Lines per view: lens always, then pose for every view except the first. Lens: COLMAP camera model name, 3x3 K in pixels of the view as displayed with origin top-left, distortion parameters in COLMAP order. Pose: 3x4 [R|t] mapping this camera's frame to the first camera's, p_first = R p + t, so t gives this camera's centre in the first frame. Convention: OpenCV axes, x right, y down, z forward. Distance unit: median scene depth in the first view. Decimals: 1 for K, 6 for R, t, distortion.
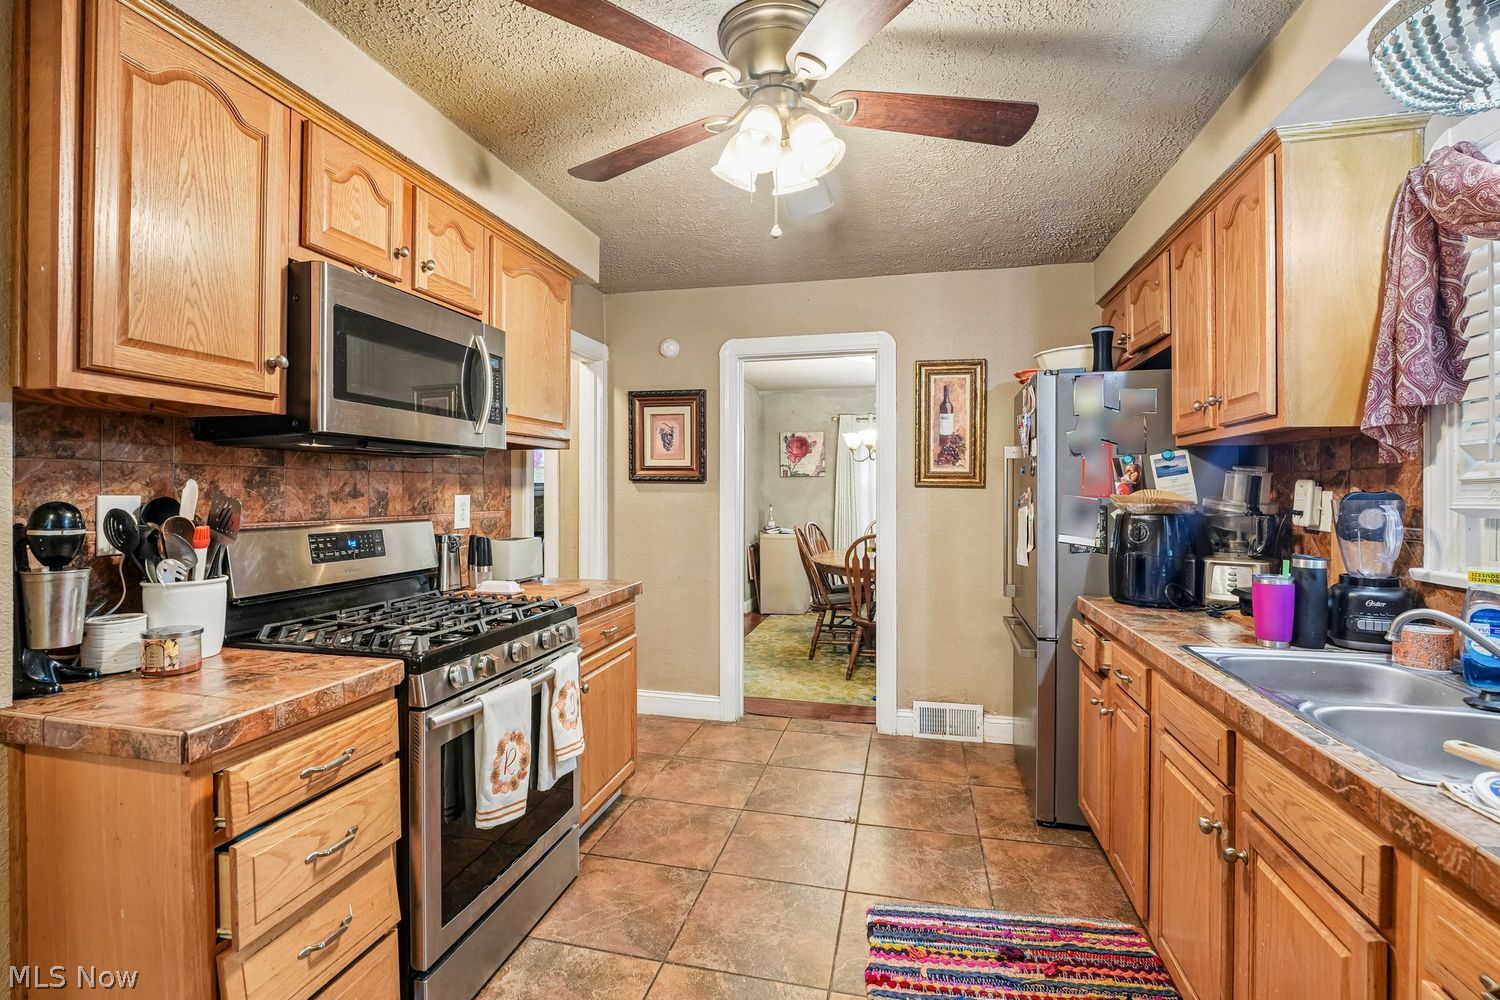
lens RADIAL K [[684.5, 0, 746.6], [0, 684.5, 491.2], [0, 0, 1]] dist [-0.014871, 0.001129]
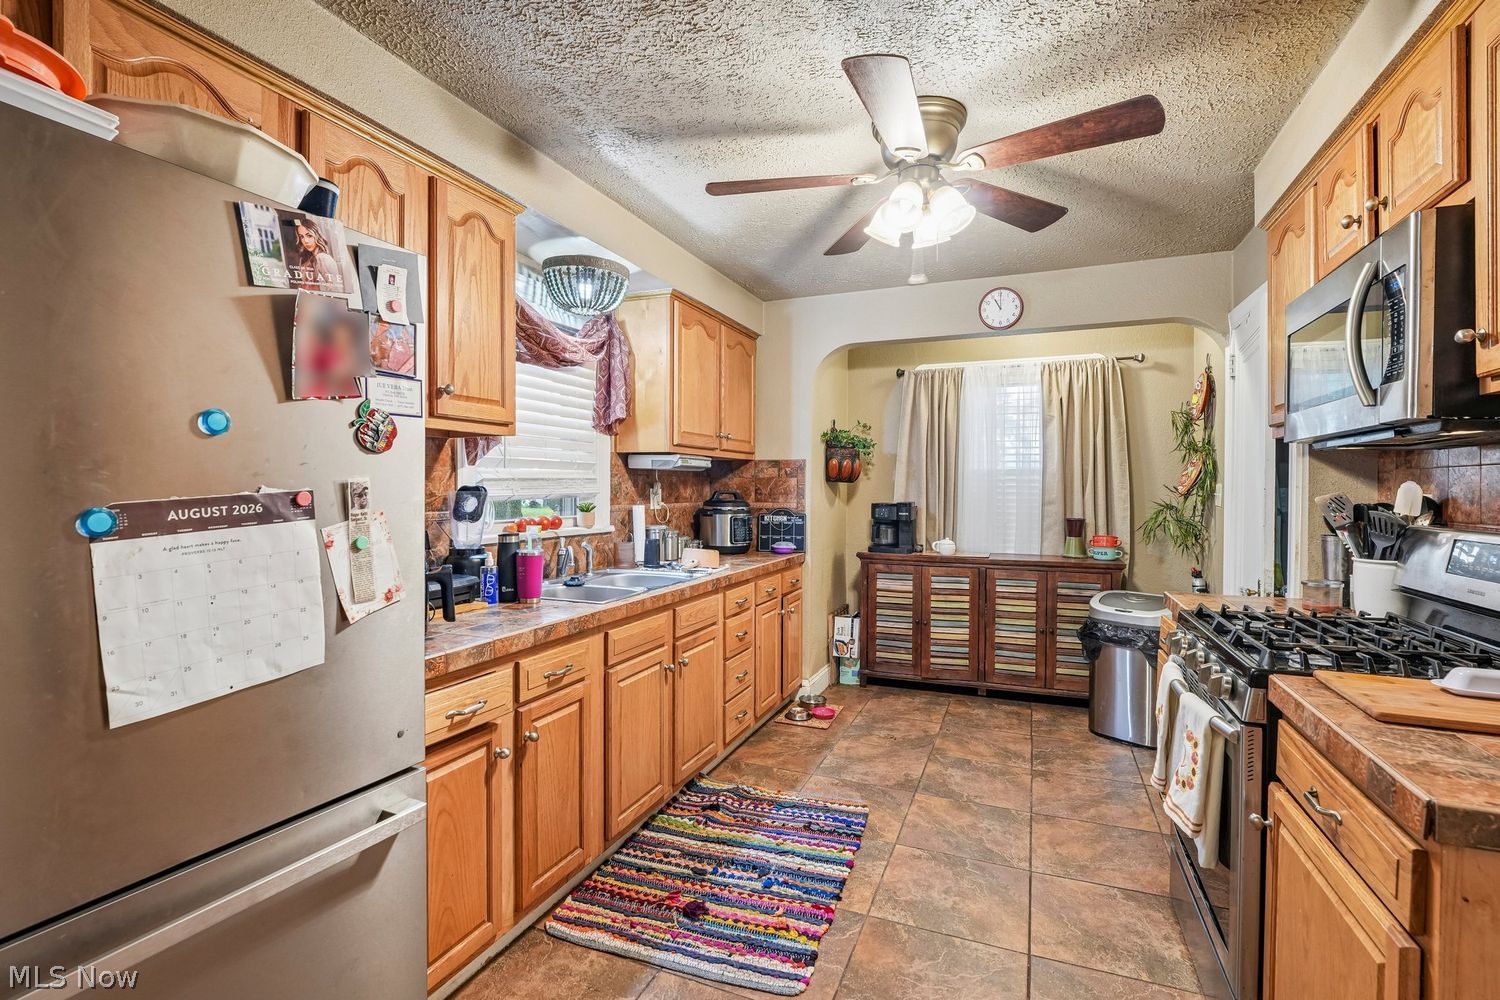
lens RADIAL K [[684.5, 0, 746.6], [0, 684.5, 492.6], [0, 0, 1]] dist [-0.014871, 0.001129]
pose [[-0.987944, -0.008386, 0.154585, 0.130054], [-0.007296, 0.999944, 0.007618, 0.001748], [-0.154640, 0.006398, -0.987950, 1.880981]]
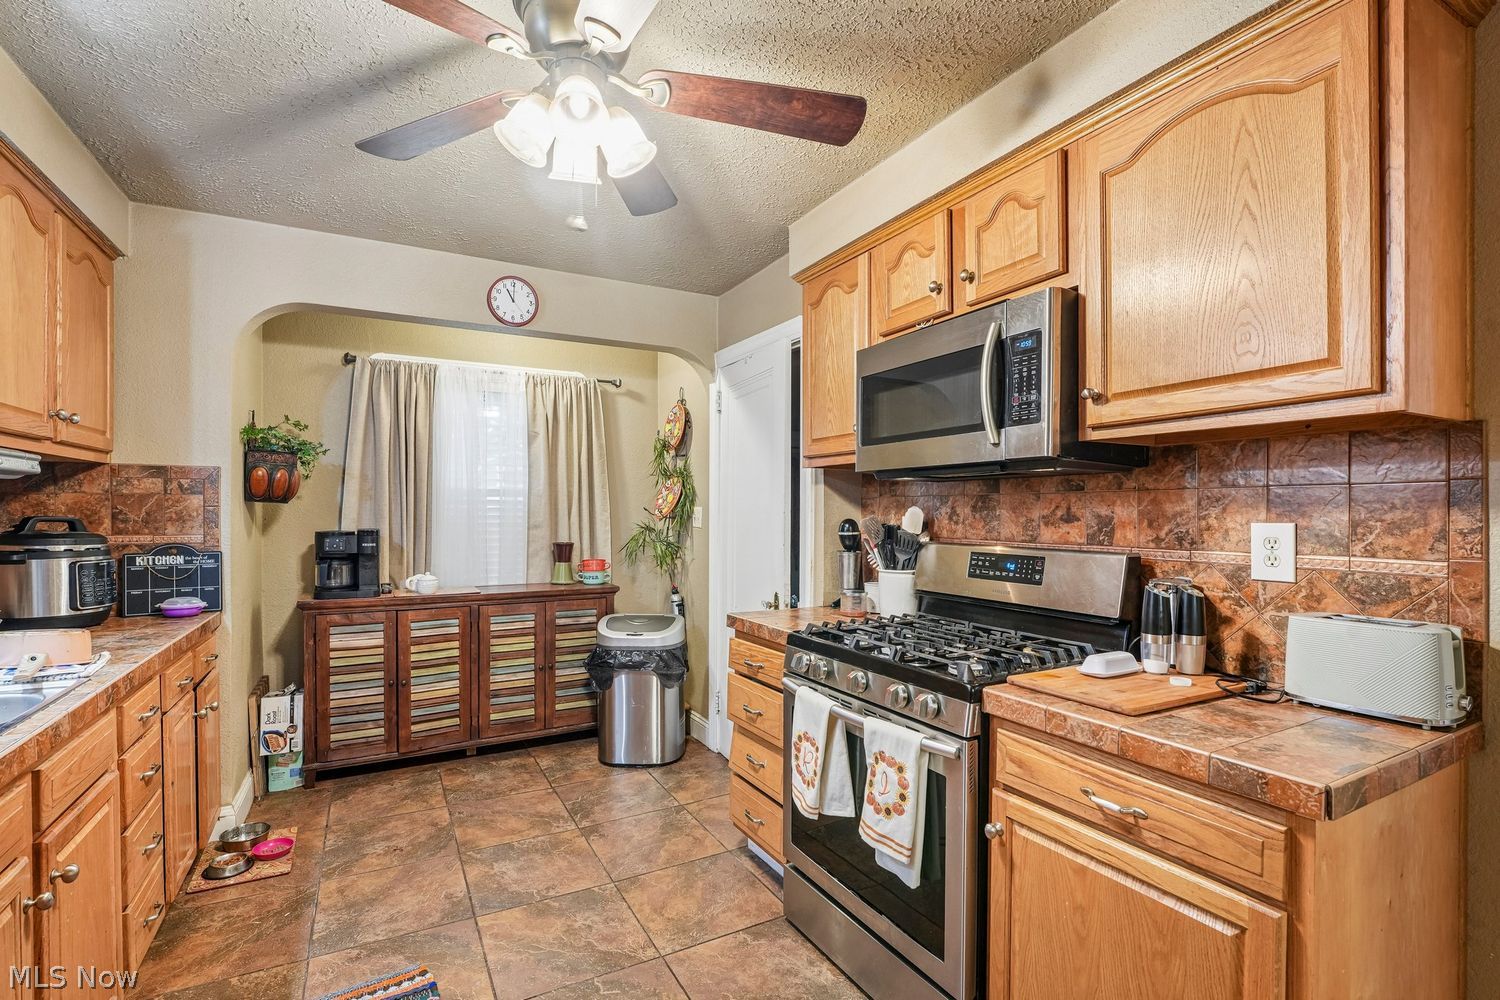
lens RADIAL K [[684.5, 0, 749.5], [0, 684.5, 517.4], [0, 0, 1]] dist [-0.014871, 0.001129]
pose [[-0.739090, -0.000434, -0.673607, 0.393919], [-0.006548, 0.999957, 0.006540, -0.000097], [0.673575, 0.009244, -0.739061, 1.499501]]
